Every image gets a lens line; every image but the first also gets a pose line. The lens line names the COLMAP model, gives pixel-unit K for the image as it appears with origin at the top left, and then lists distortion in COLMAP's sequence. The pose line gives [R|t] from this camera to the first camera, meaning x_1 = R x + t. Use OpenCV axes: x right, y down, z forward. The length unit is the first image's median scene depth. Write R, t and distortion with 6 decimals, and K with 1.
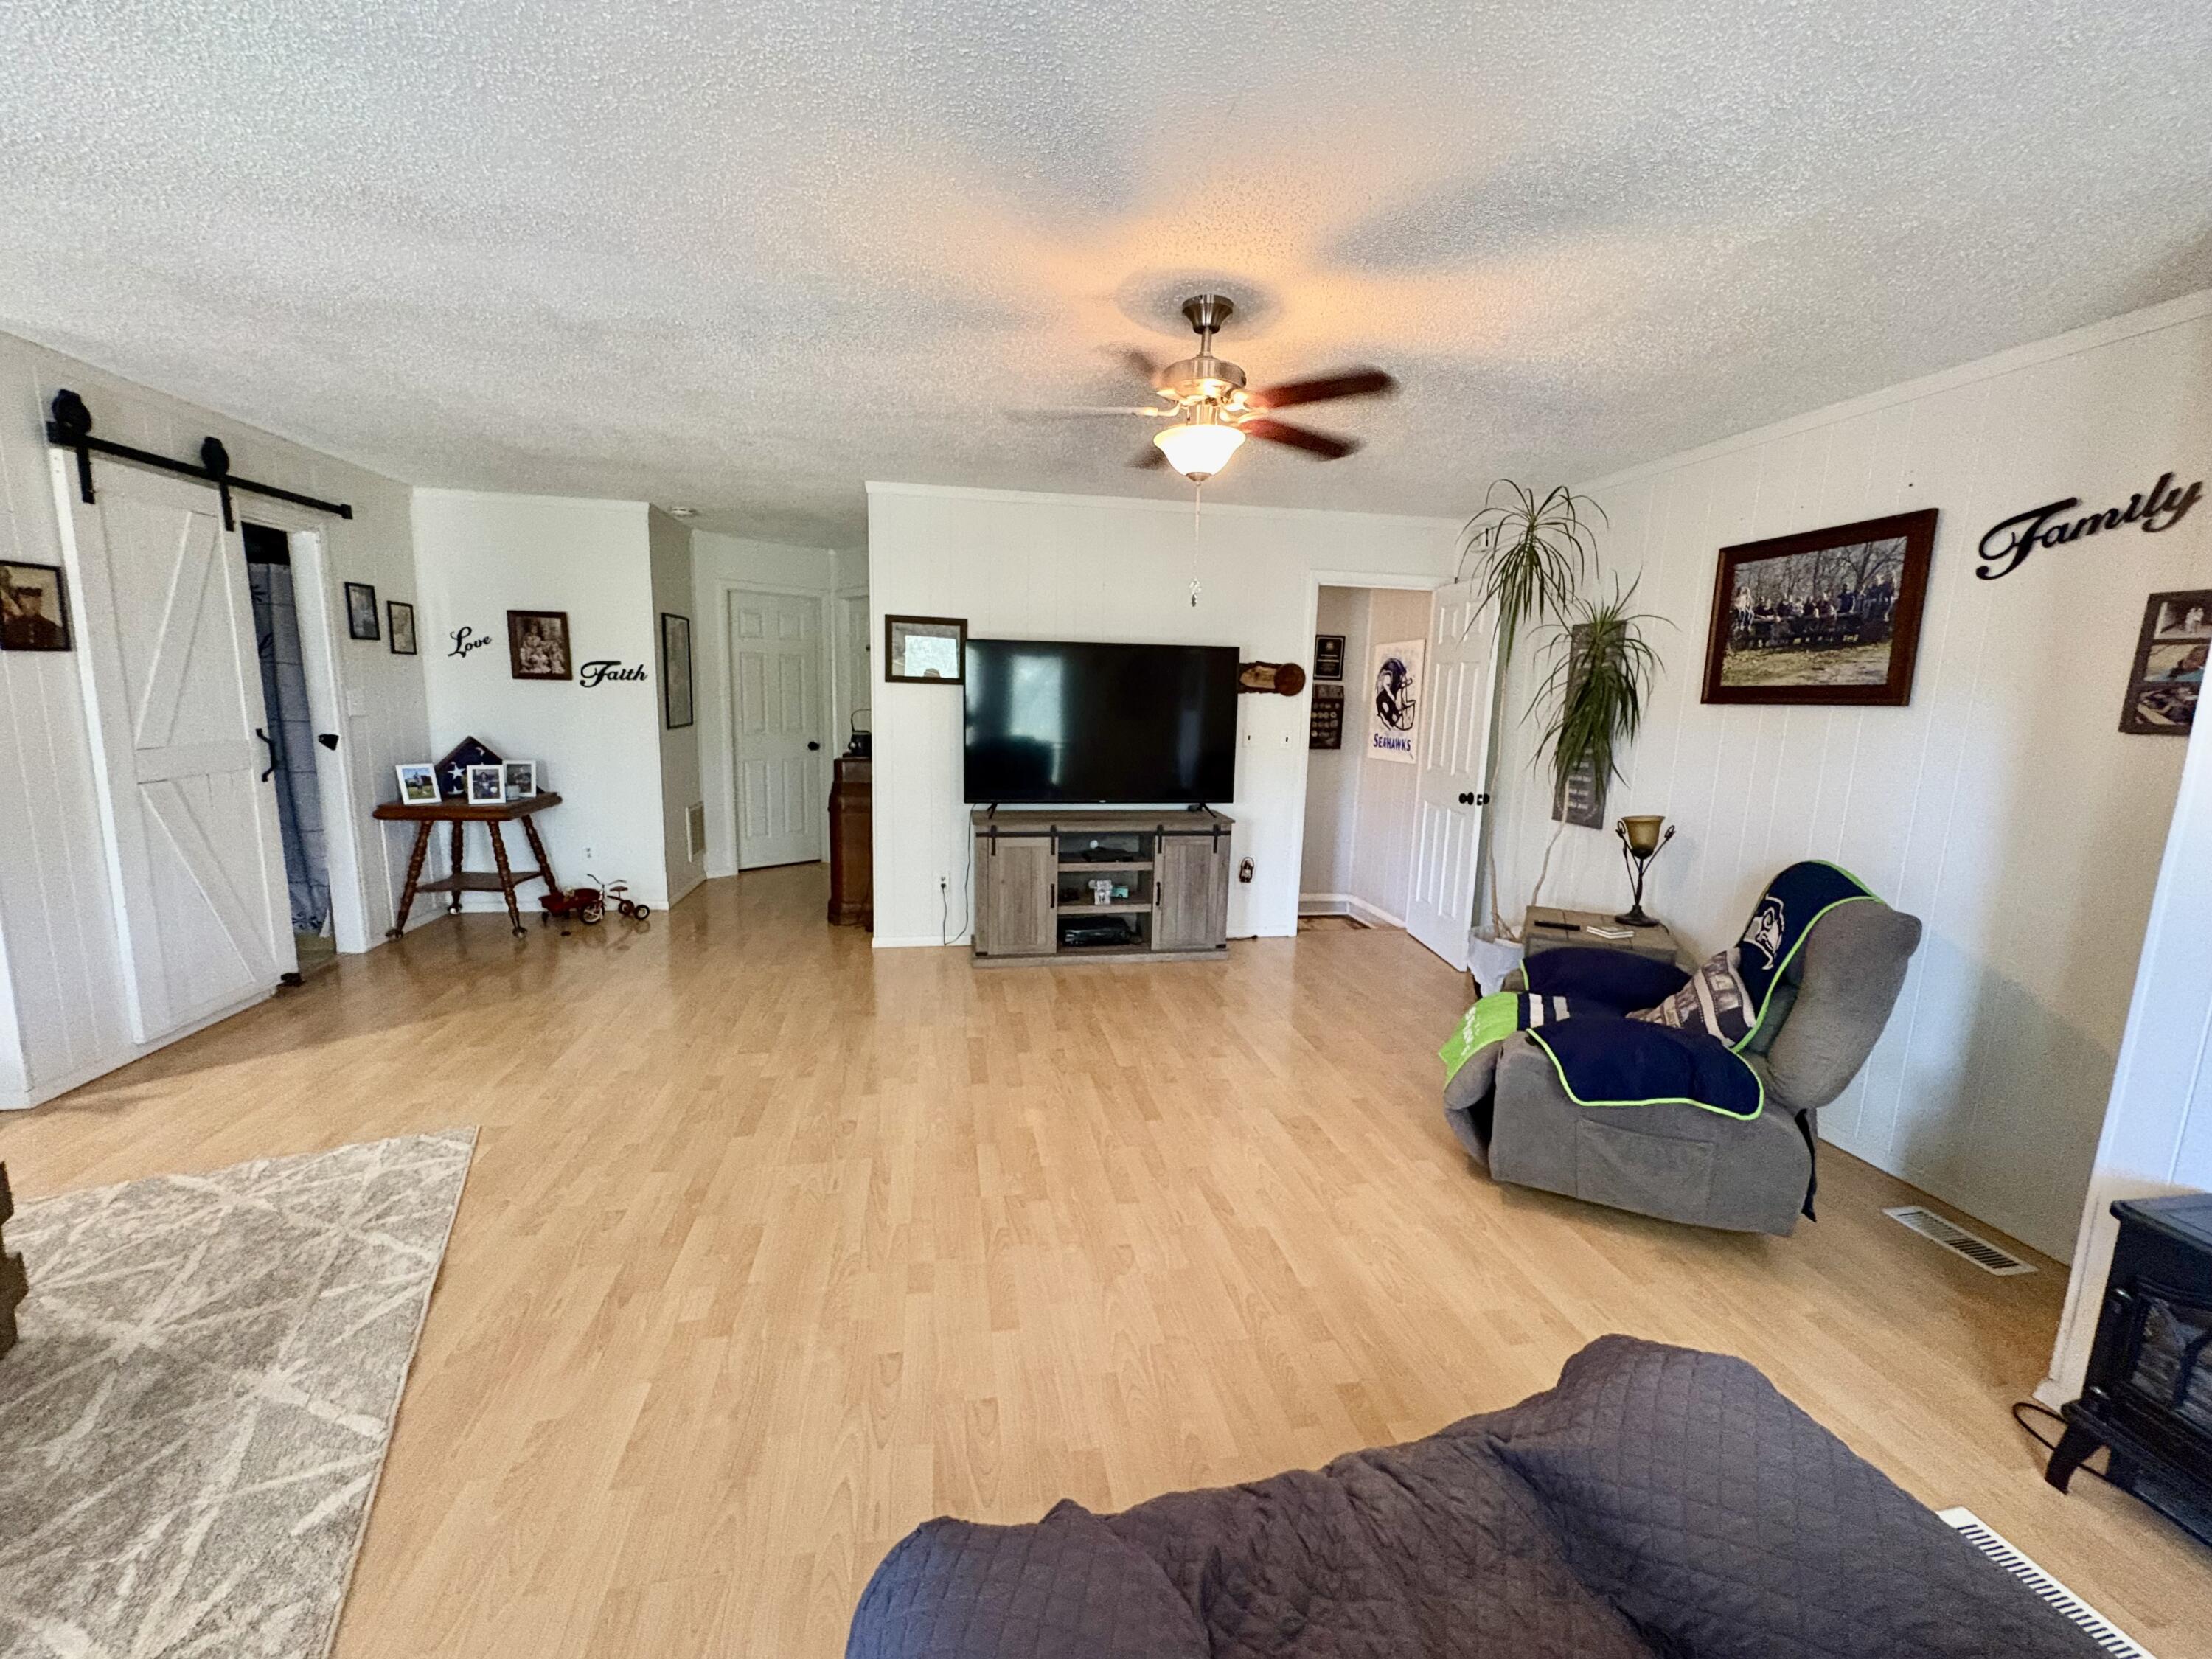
lens RADIAL K [[886.0, 0, 1094.9], [0, 886.0, 831.9], [0, 0, 1]] dist [0.001609, 0.000177]
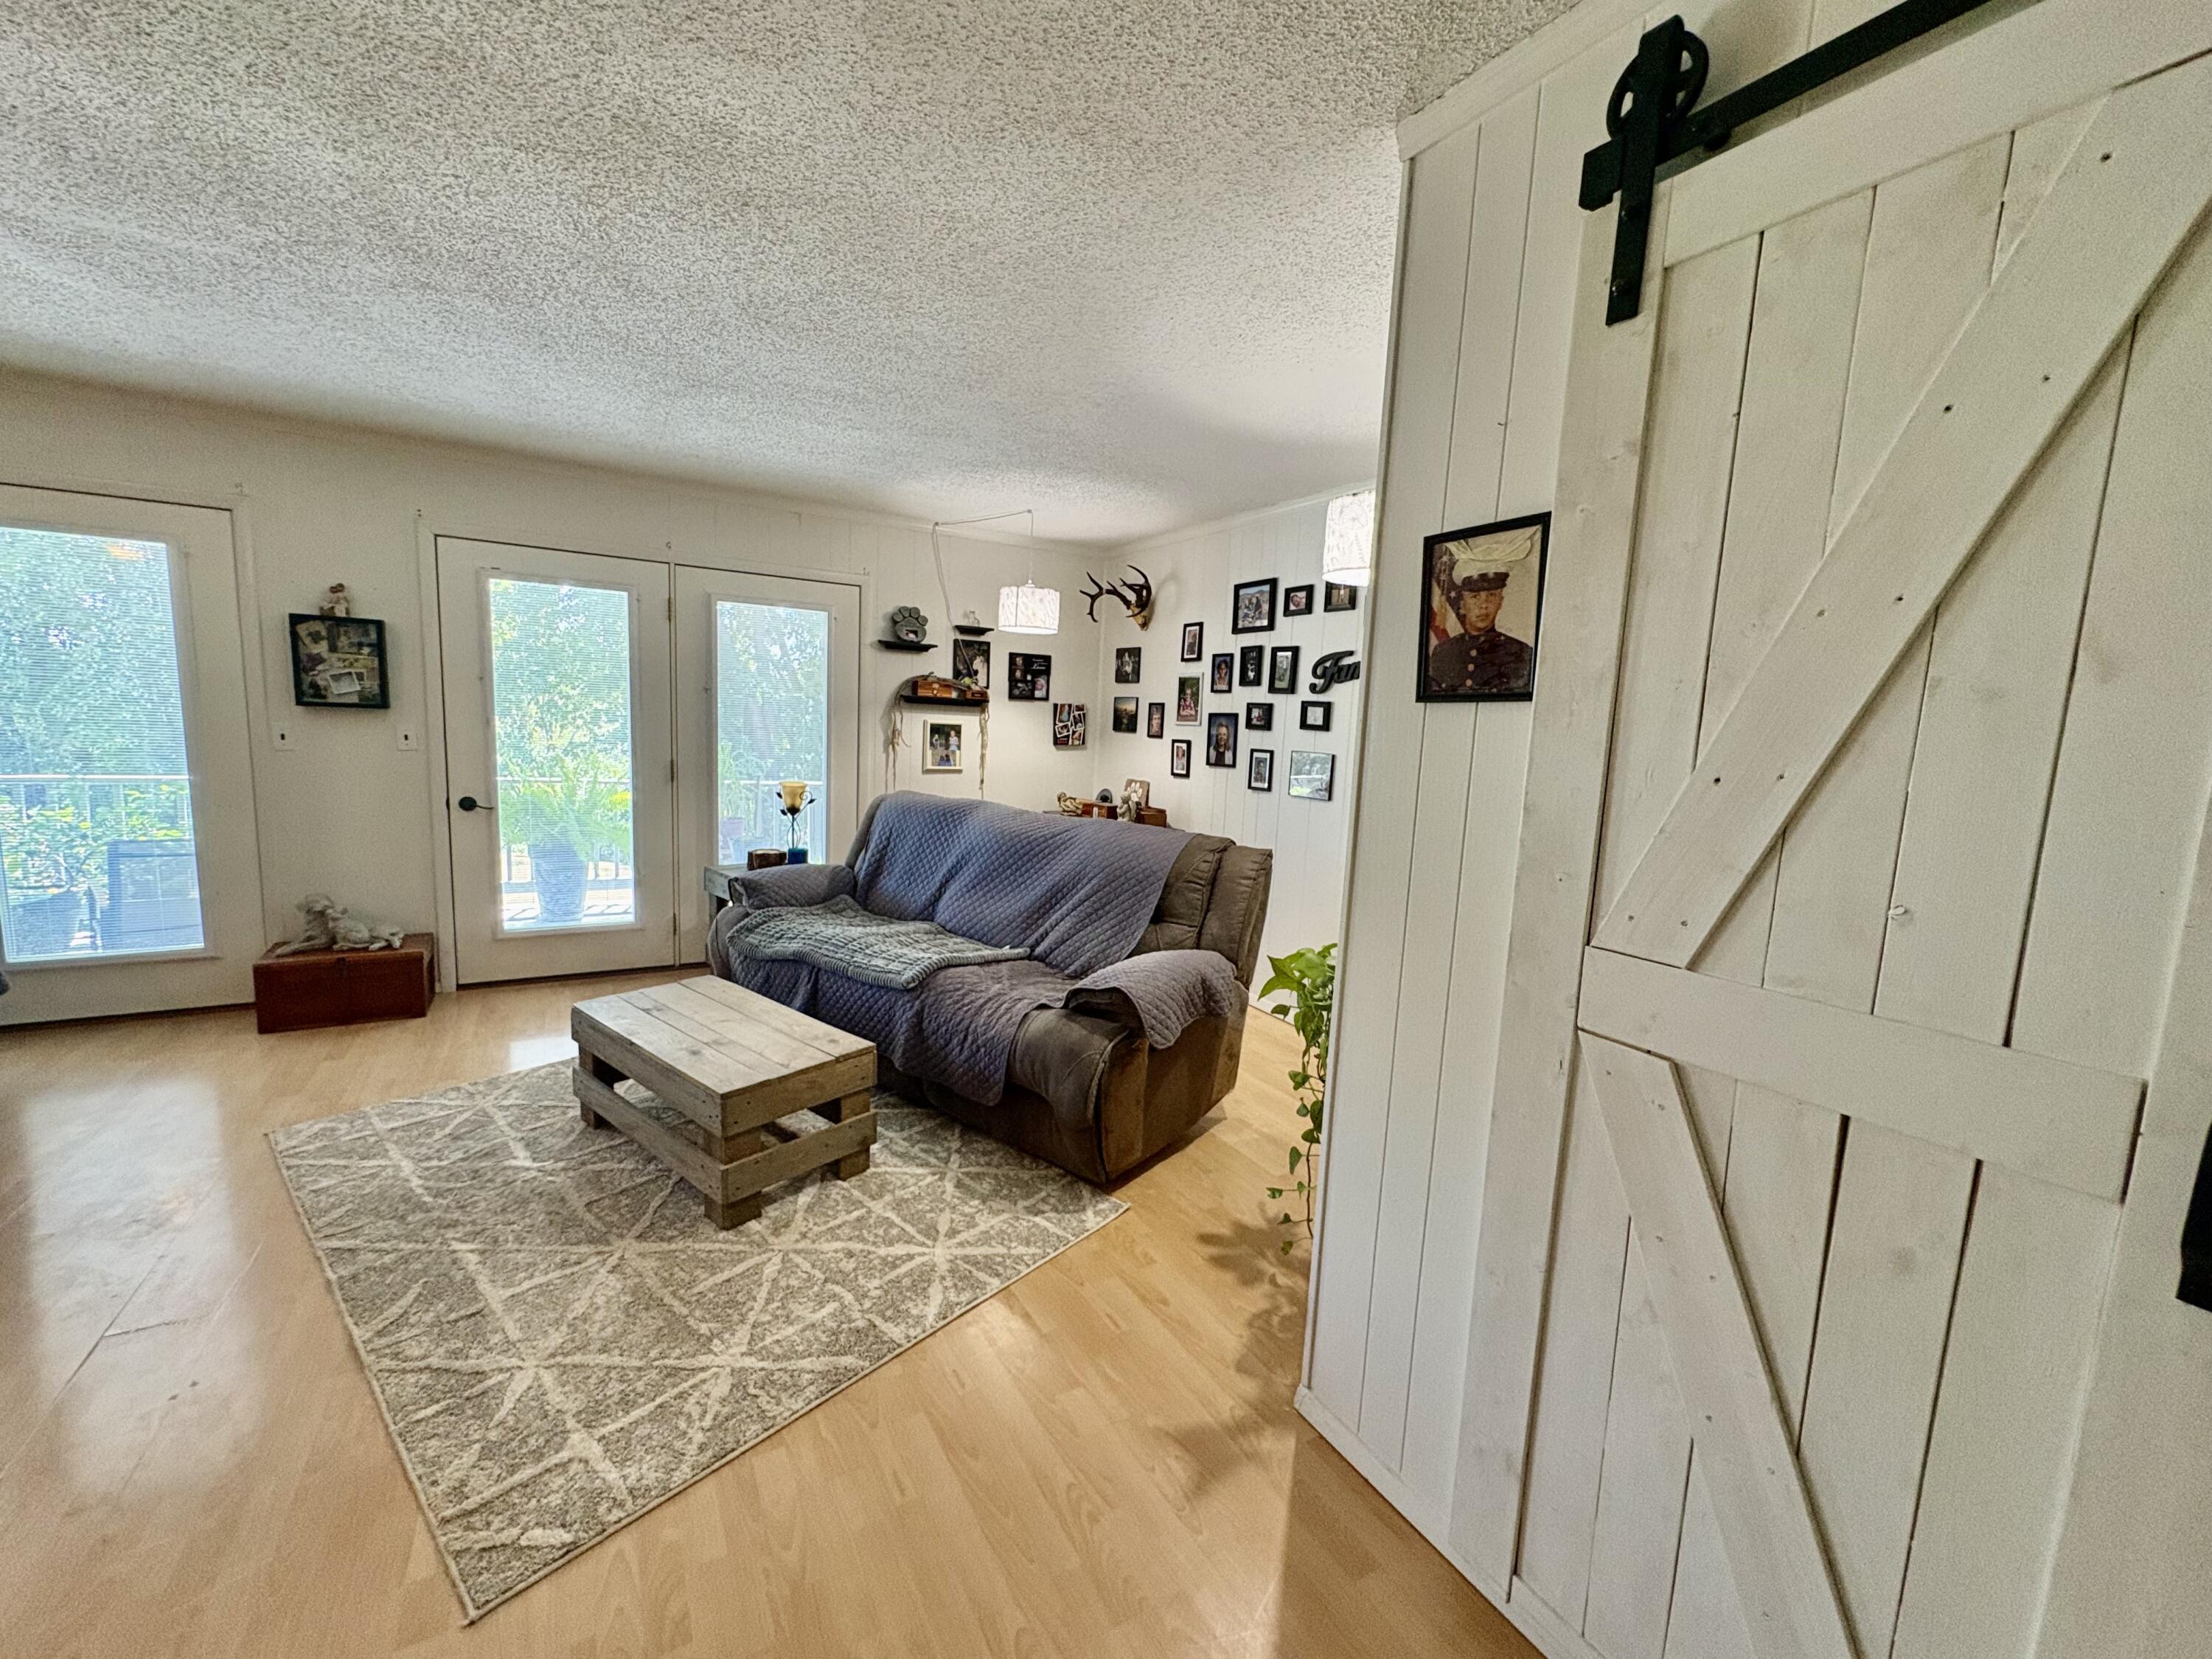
lens RADIAL K [[886.0, 0, 1102.8], [0, 886.0, 832.2], [0, 0, 1]] dist [0.001609, 0.000177]
pose [[-0.936474, -0.029408, -0.349502, -0.761445], [-0.129106, 0.955415, 0.265543, -0.220956], [0.326110, 0.293797, -0.898518, 1.293440]]
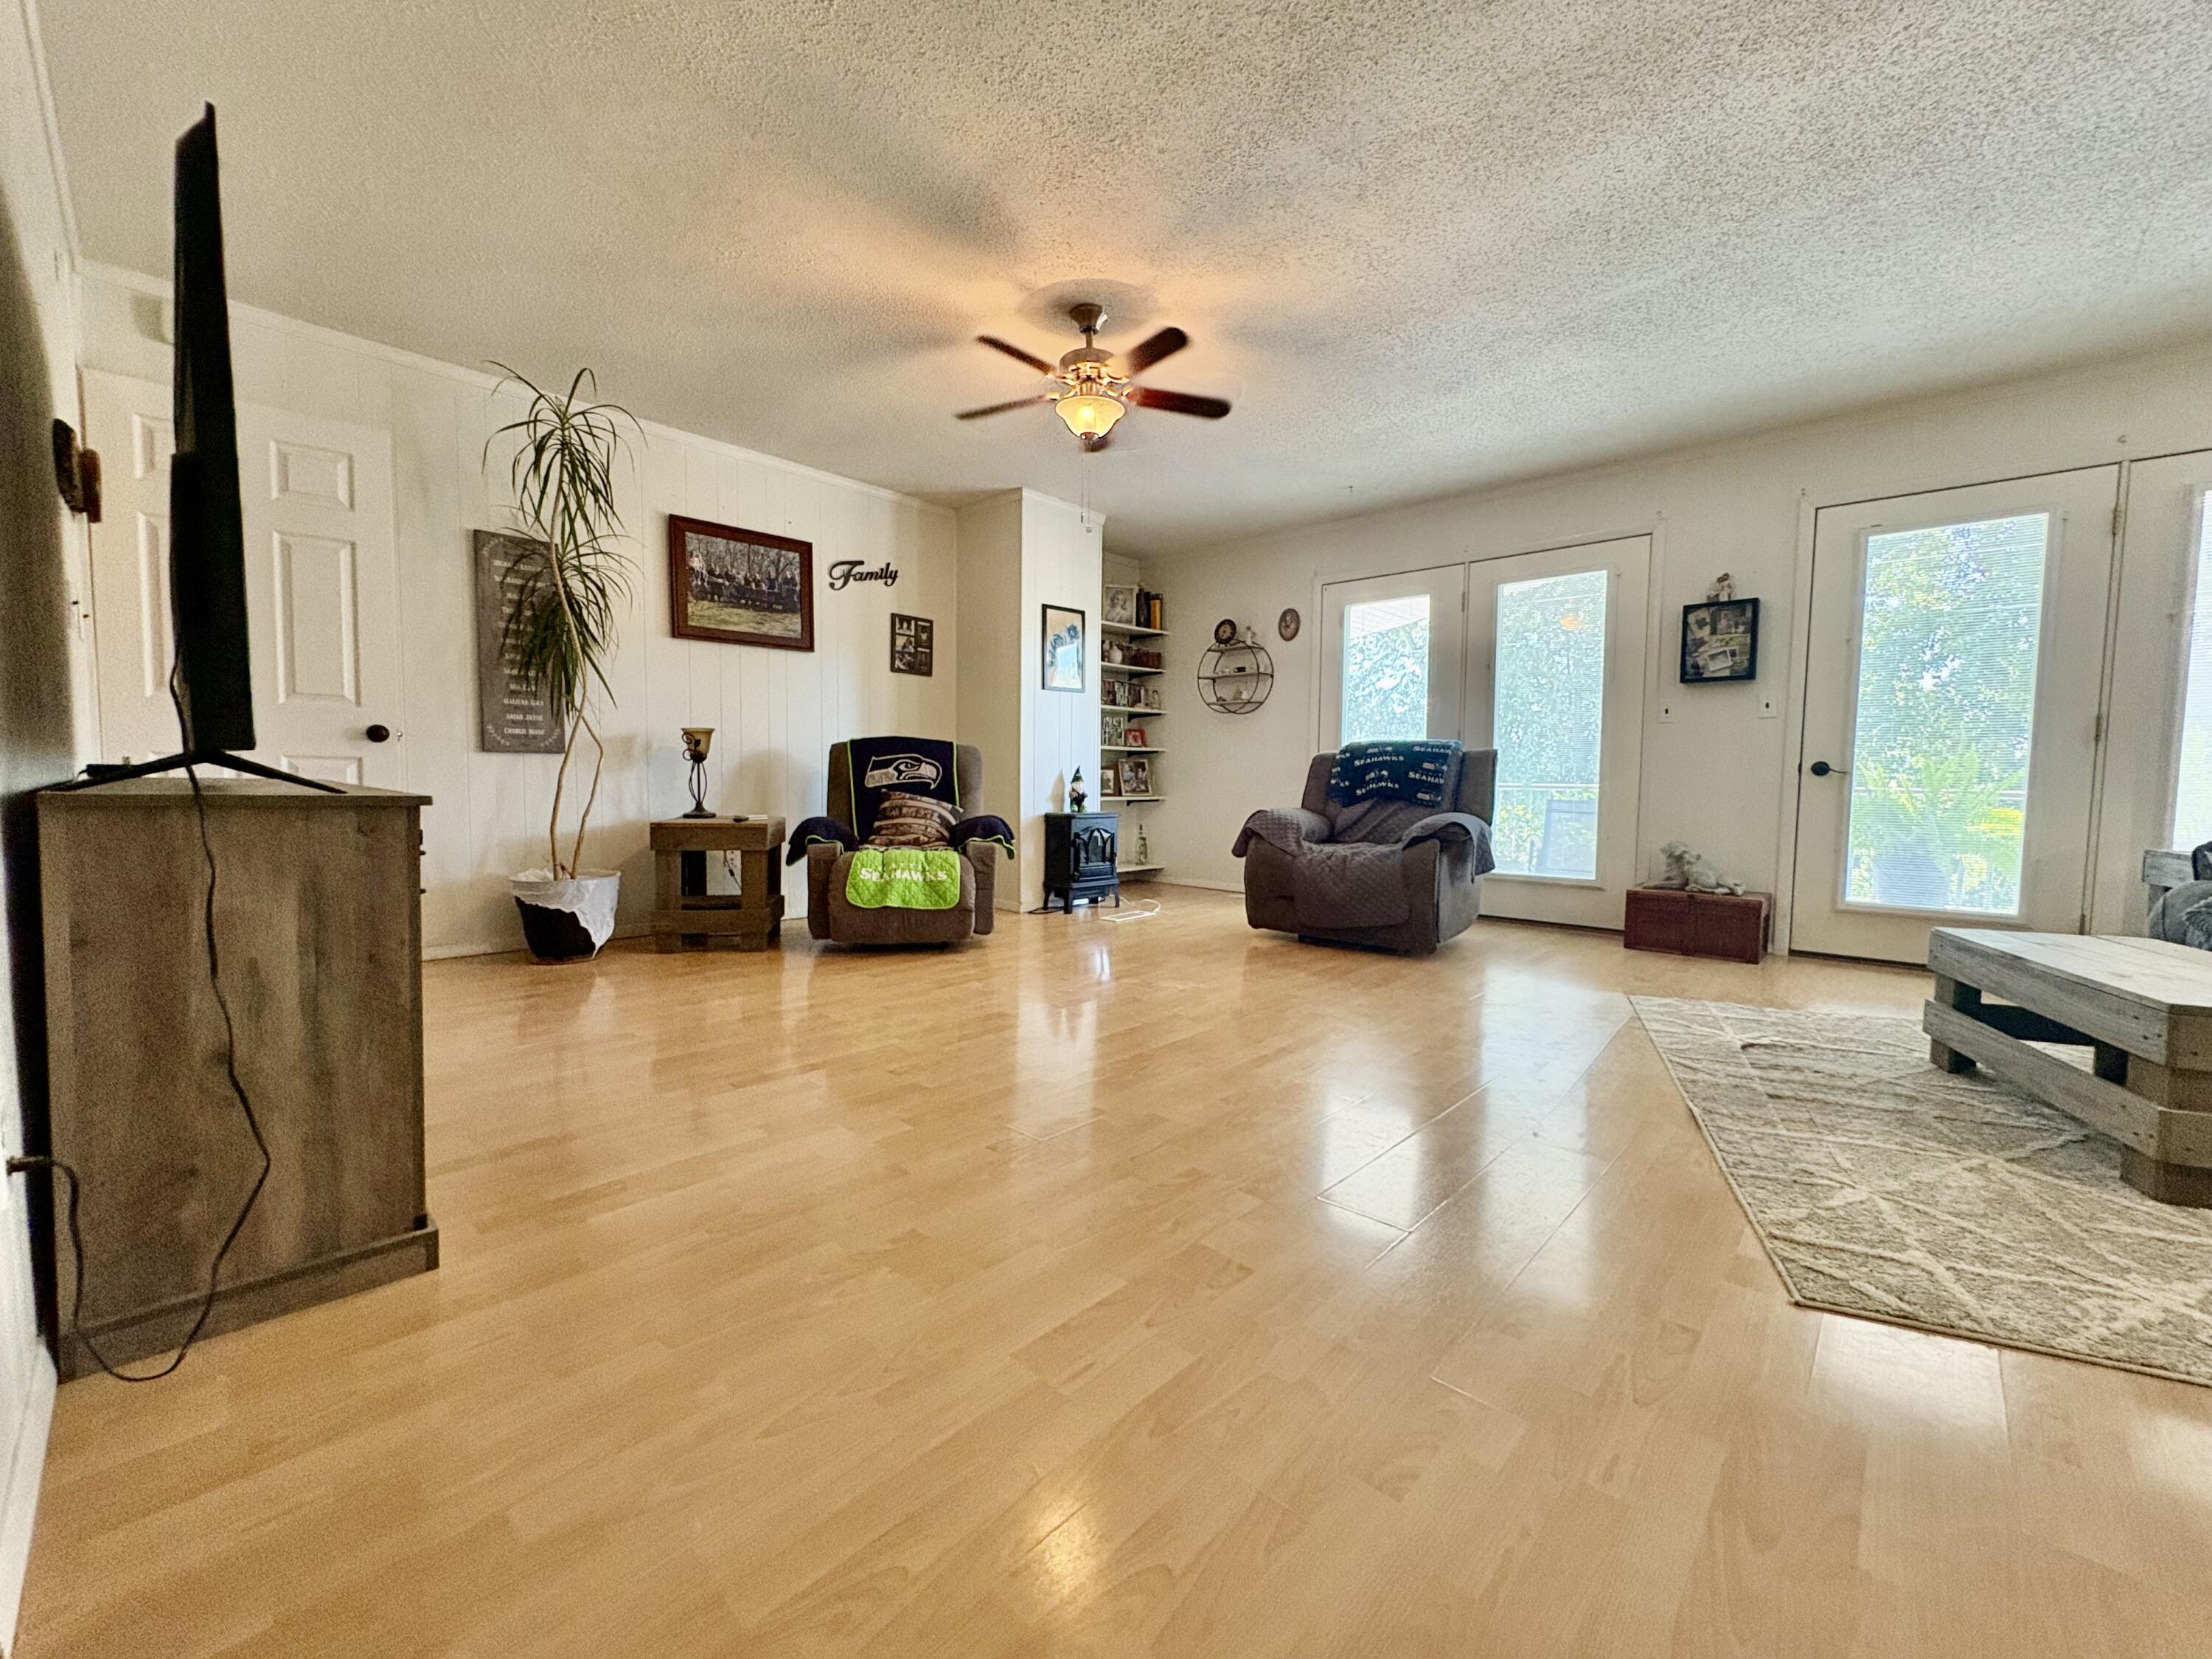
lens RADIAL K [[886.0, 0, 1108.4], [0, 886.0, 832.6], [0, 0, 1]] dist [0.001609, 0.000177]
pose [[-0.597580, -0.086803, 0.797097, -0.764514], [0.099225, 0.978475, 0.180943, -0.045101], [-0.795646, 0.187220, -0.576104, 1.408235]]
